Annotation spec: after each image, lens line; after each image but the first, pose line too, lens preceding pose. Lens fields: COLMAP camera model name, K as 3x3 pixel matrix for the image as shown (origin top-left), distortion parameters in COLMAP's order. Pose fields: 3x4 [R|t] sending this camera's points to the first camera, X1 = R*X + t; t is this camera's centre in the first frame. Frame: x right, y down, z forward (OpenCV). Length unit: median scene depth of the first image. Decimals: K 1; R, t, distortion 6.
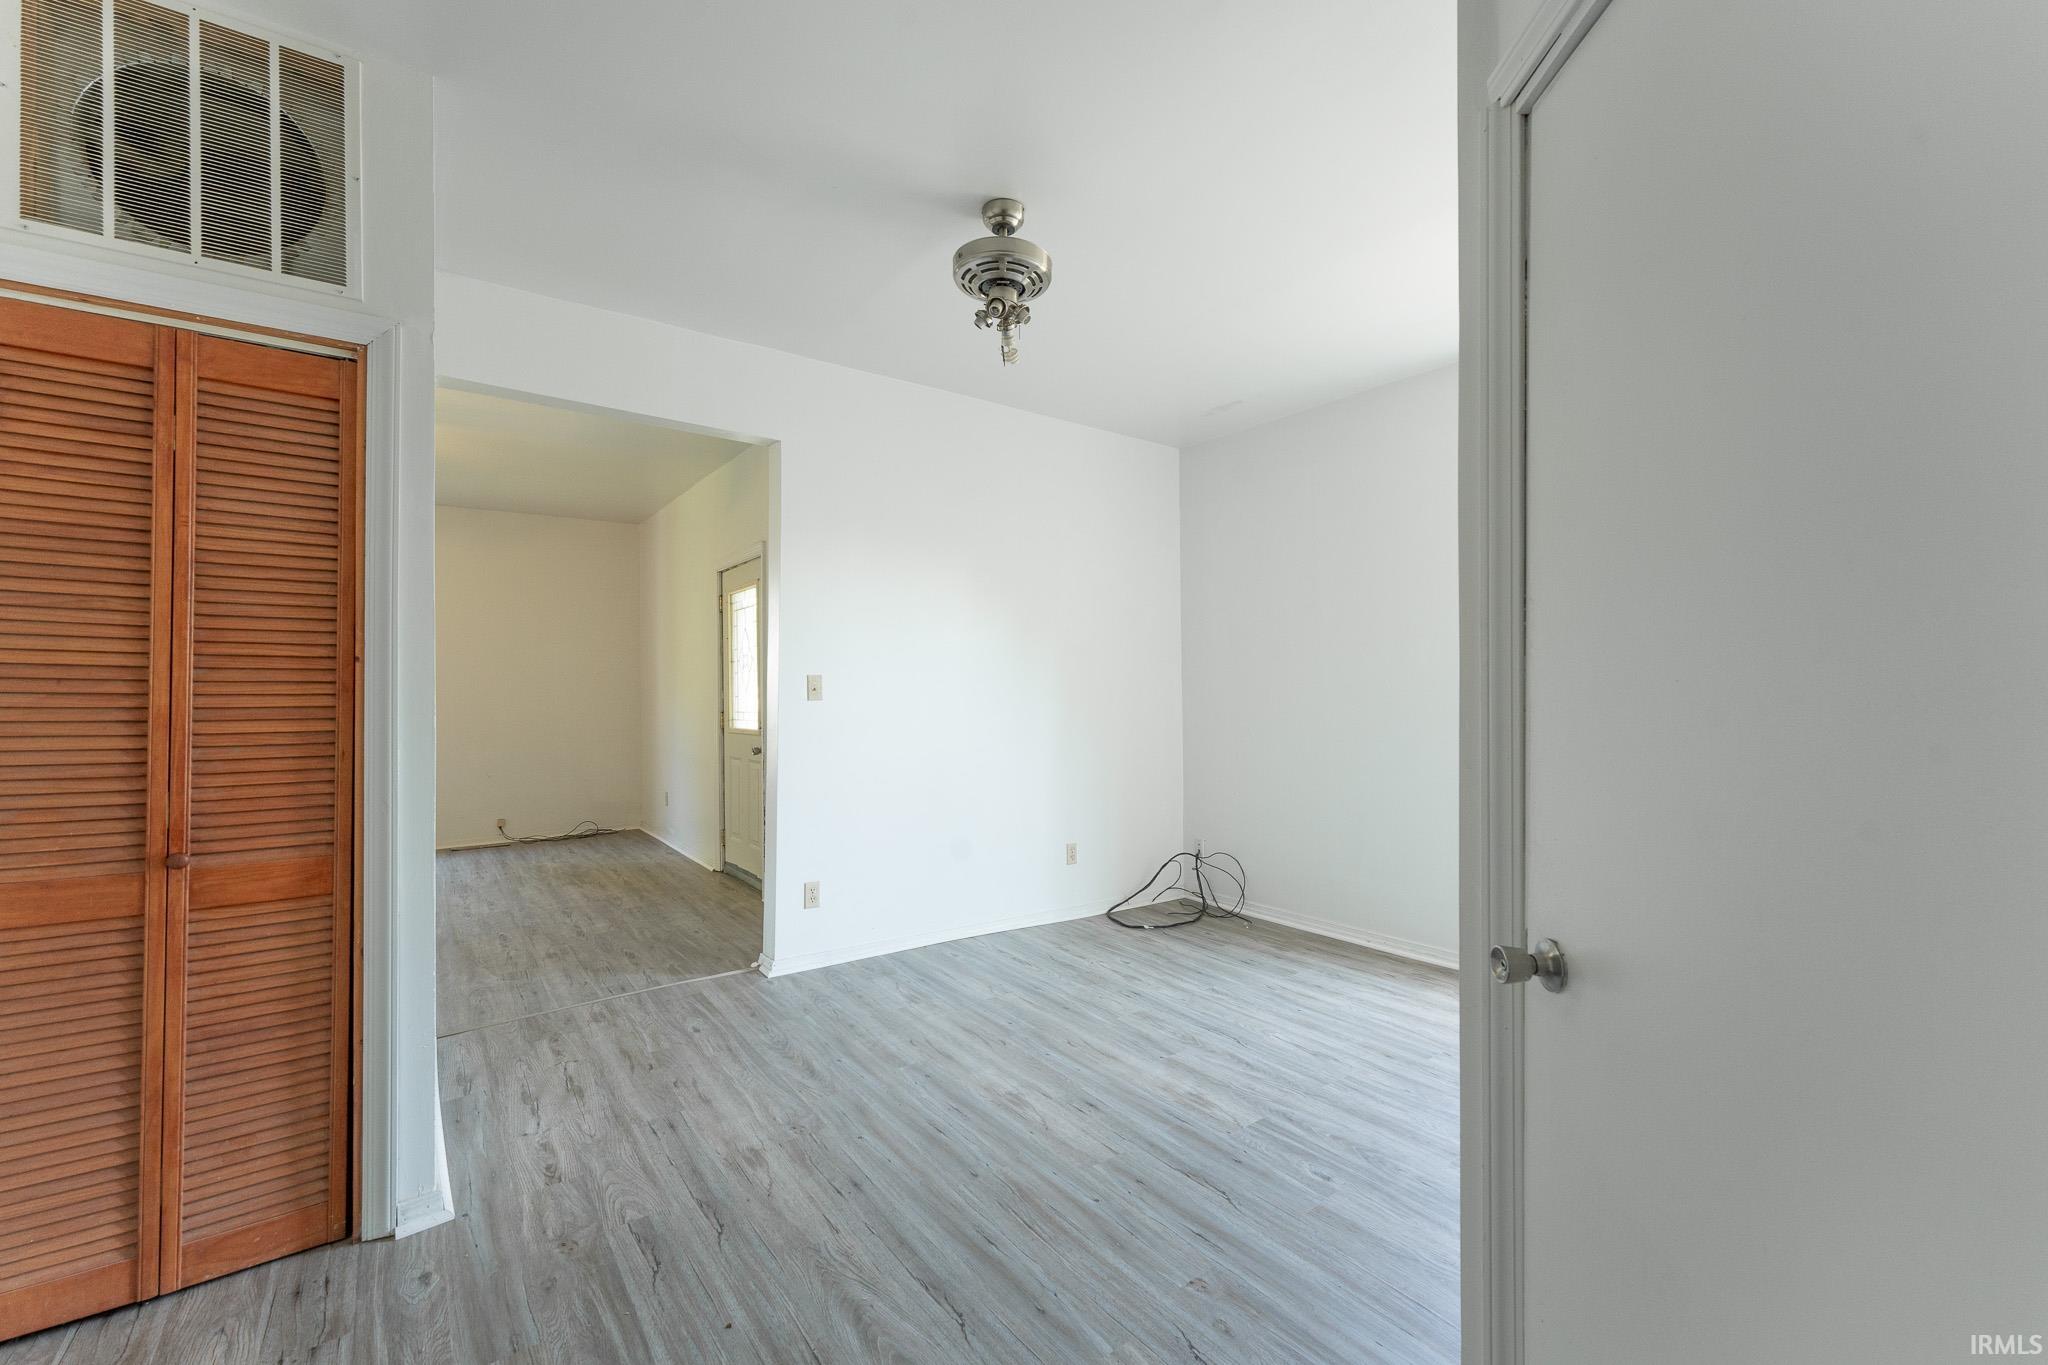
lens RADIAL K [[815.0, 0, 1024.7], [0, 815.0, 689.4], [0, 0, 1]] dist [-0.001997, 0.000916]
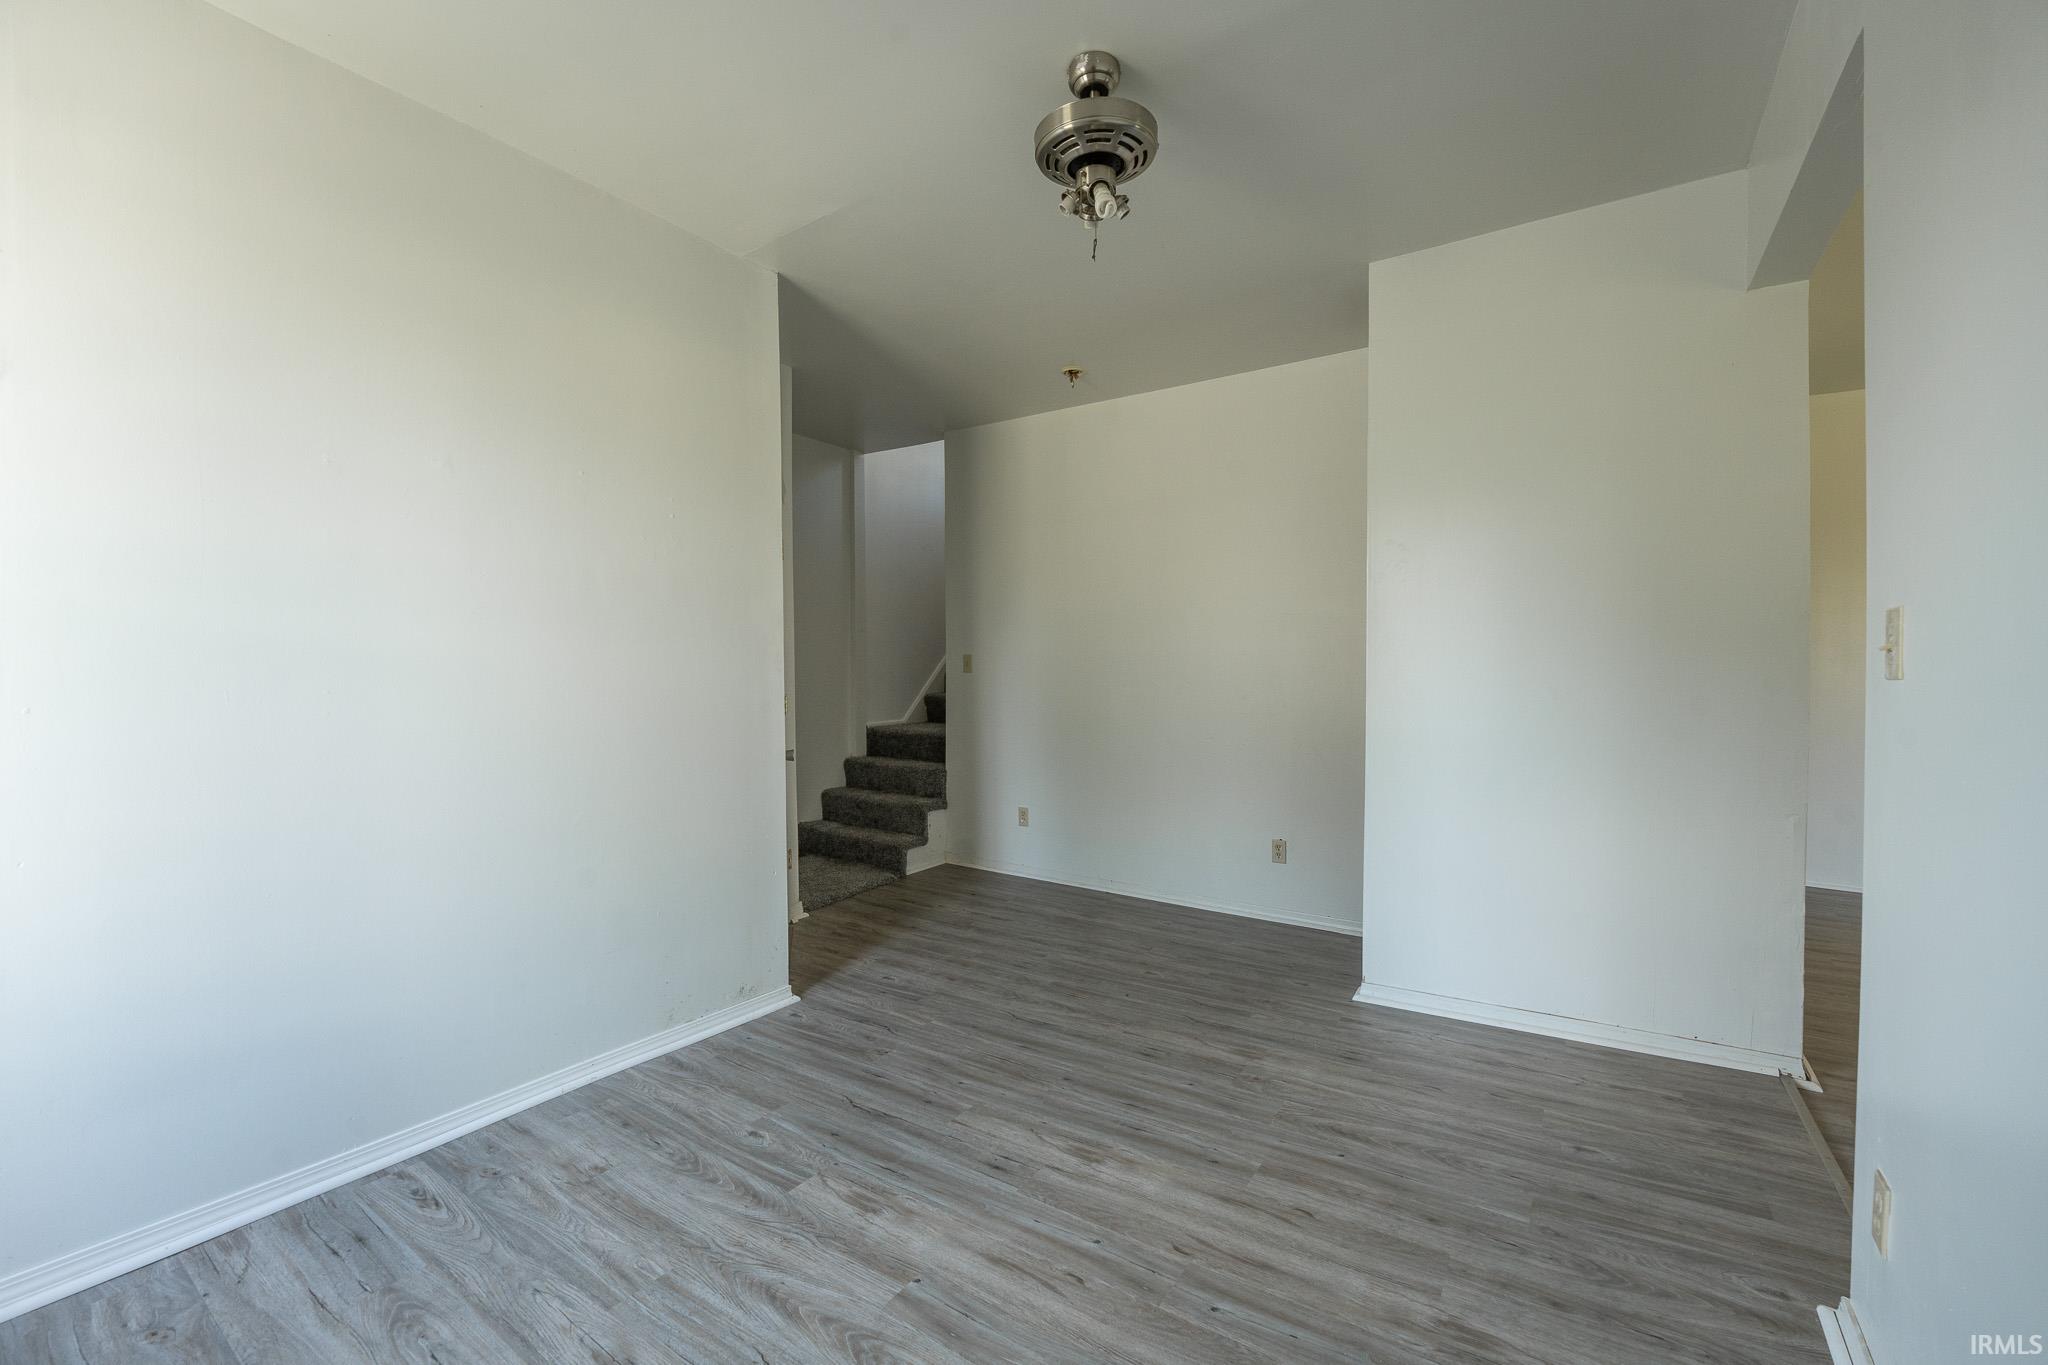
lens RADIAL K [[815.0, 0, 1025.3], [0, 815.0, 676.2], [0, 0, 1]] dist [-0.001997, 0.000916]
pose [[-0.944305, 0.011400, -0.328874, 0.349688], [0.010167, 0.999933, 0.005466, 0.008992], [0.328914, 0.001818, -0.944358, 1.949804]]
